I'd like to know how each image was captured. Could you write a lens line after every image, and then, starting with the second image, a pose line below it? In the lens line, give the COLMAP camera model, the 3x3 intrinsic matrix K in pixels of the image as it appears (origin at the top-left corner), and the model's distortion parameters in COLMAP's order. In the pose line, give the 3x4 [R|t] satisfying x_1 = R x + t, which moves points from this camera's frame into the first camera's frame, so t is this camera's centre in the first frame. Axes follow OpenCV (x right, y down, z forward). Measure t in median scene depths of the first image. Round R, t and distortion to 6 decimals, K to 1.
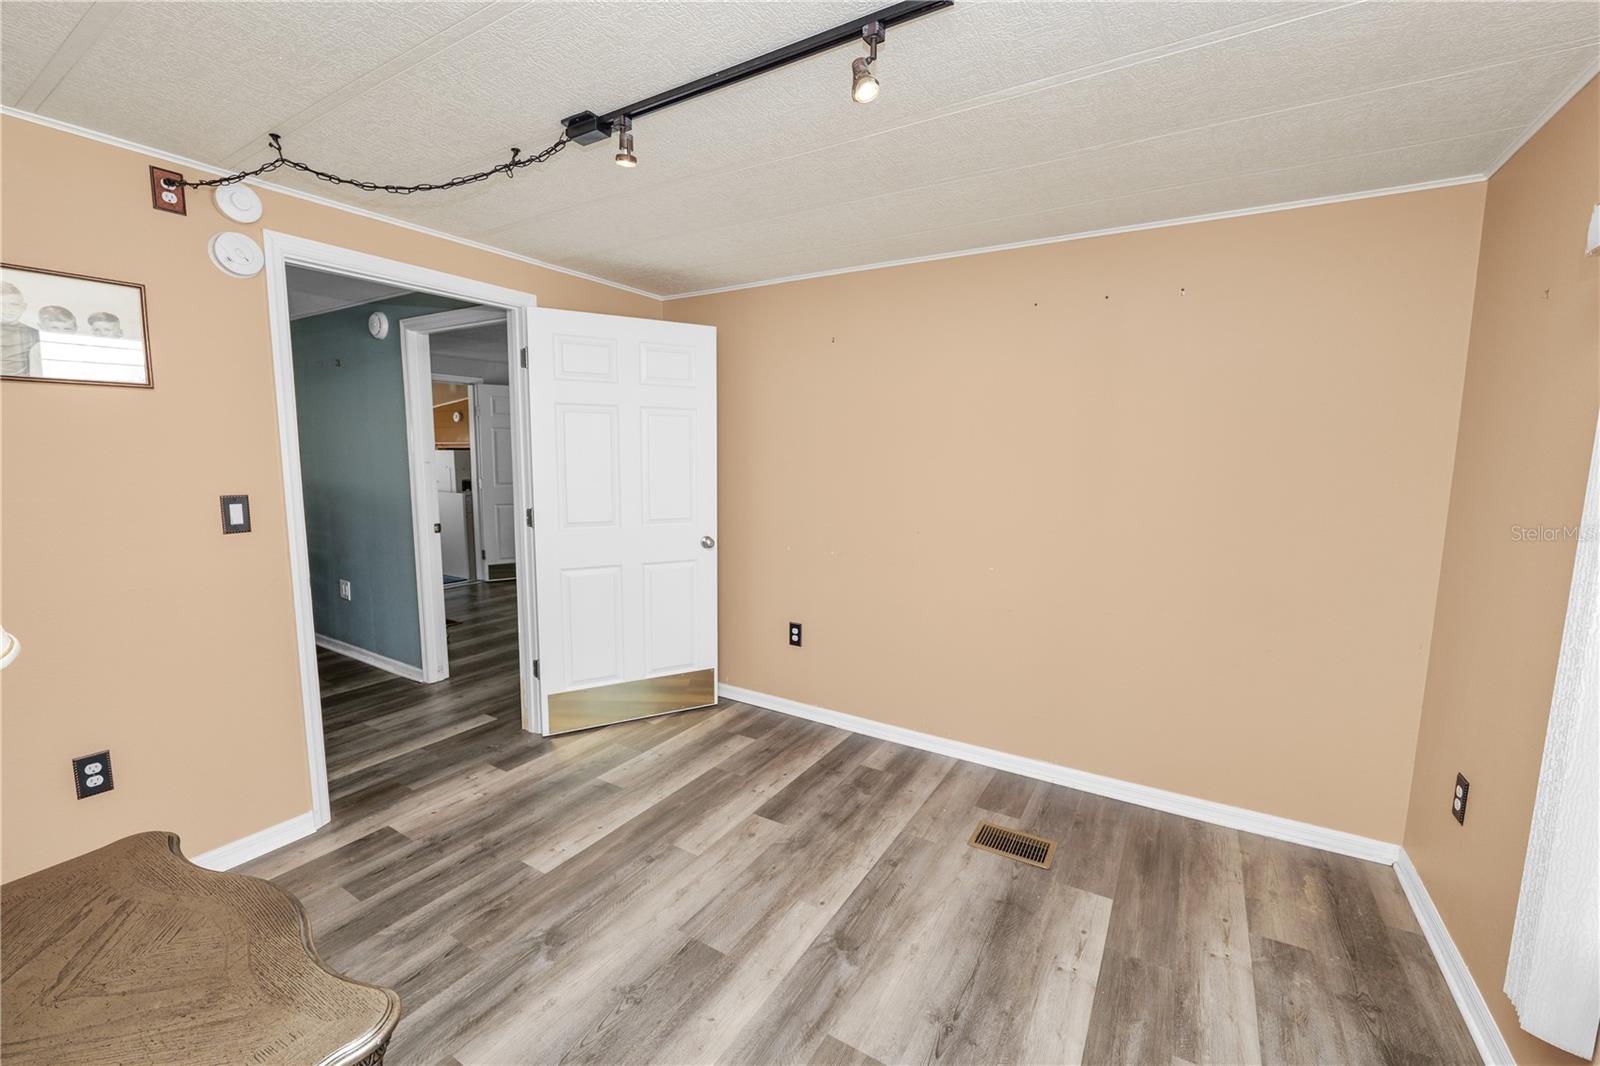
lens RADIAL K [[652.8, 0, 797.8], [0, 652.8, 532.5], [0, 0, 1]] dist [-0.012709, 0.001634]
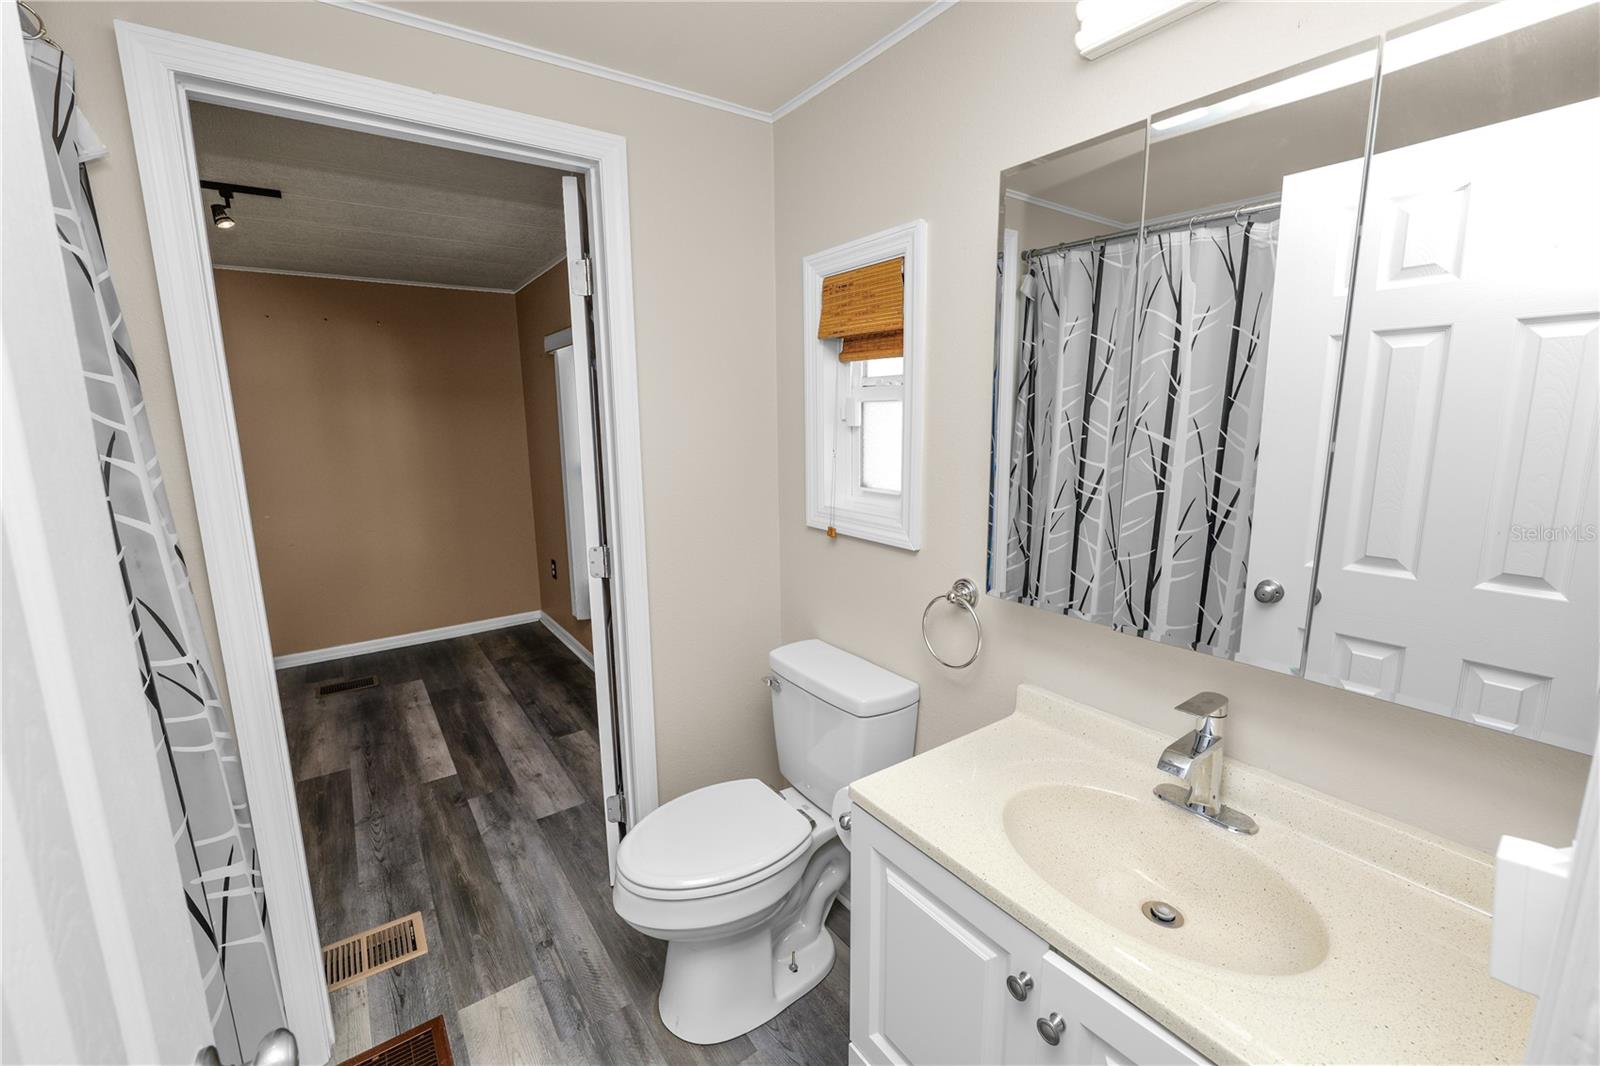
lens RADIAL K [[652.8, 0, 800.1], [0, 652.8, 526.5], [0, 0, 1]] dist [-0.012709, 0.001634]
pose [[0.386325, -0.168209, 0.906895, -0.651960], [0.126421, 0.983608, 0.128584, 0.058797], [-0.913658, 0.064975, 0.401257, -0.678245]]
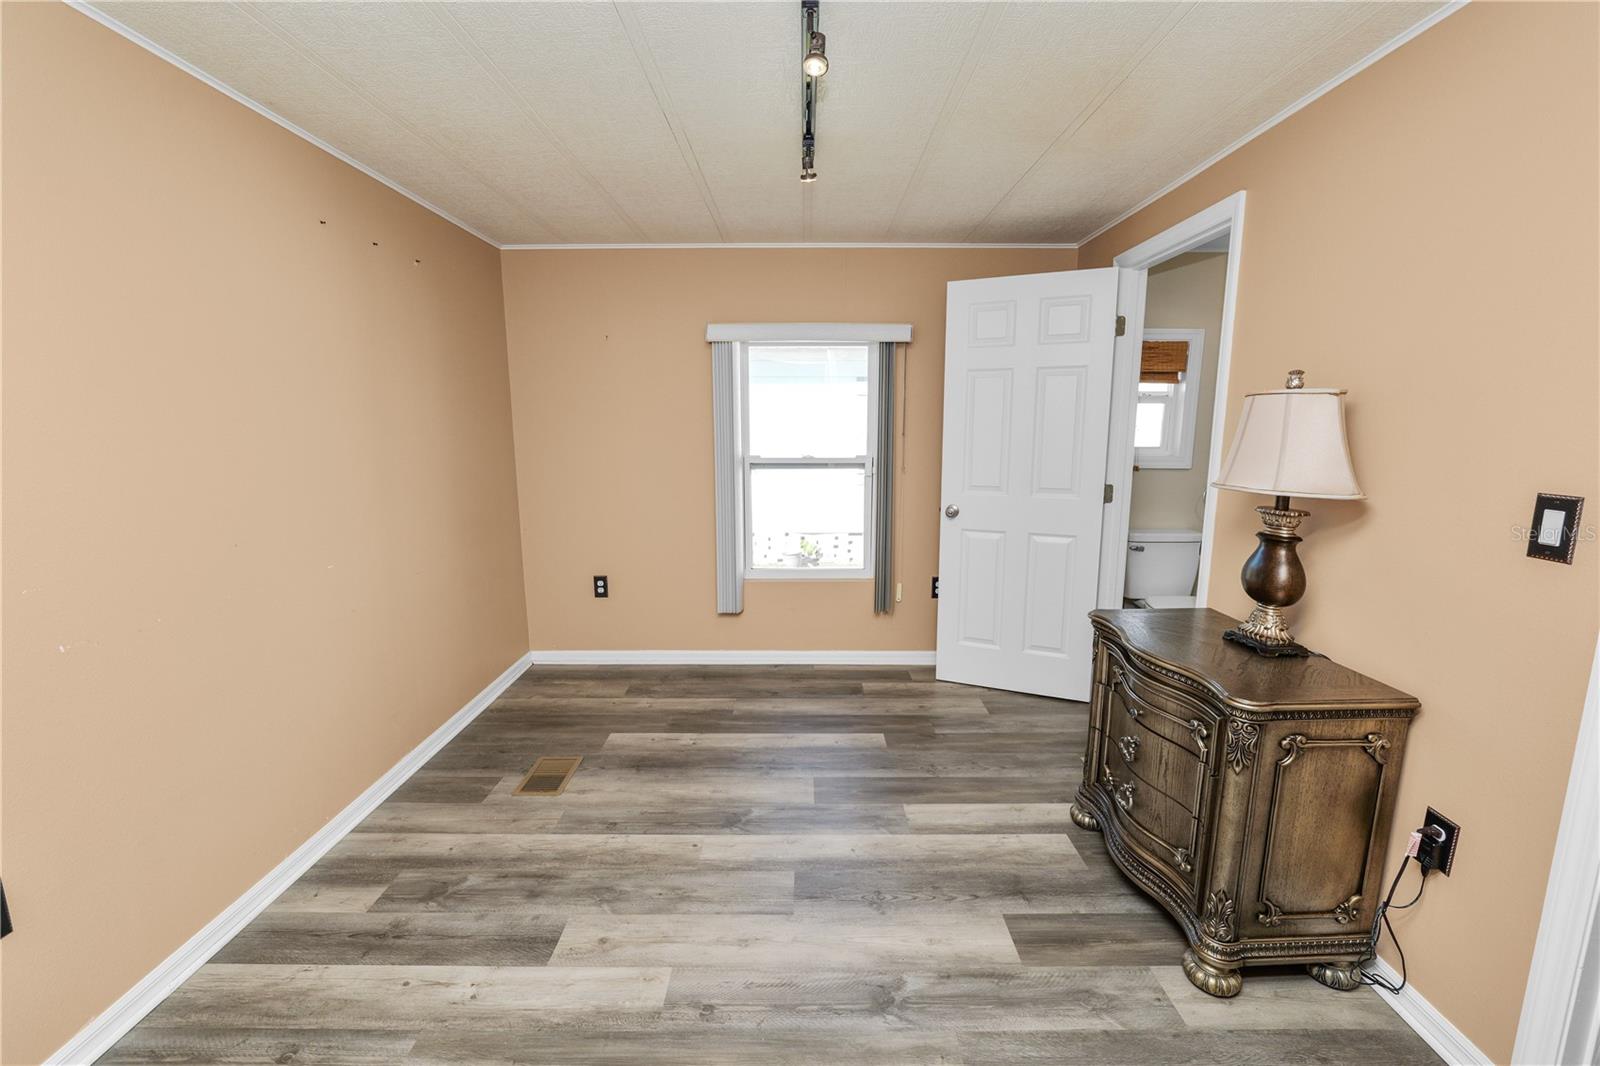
lens RADIAL K [[652.8, 0, 803.0], [0, 652.8, 524.2], [0, 0, 1]] dist [-0.012709, 0.001634]
pose [[-0.524609, -0.142168, 0.839389, -0.849396], [0.100003, 0.968842, 0.226595, -0.149685], [-0.845449, 0.202815, -0.494046, 1.250009]]
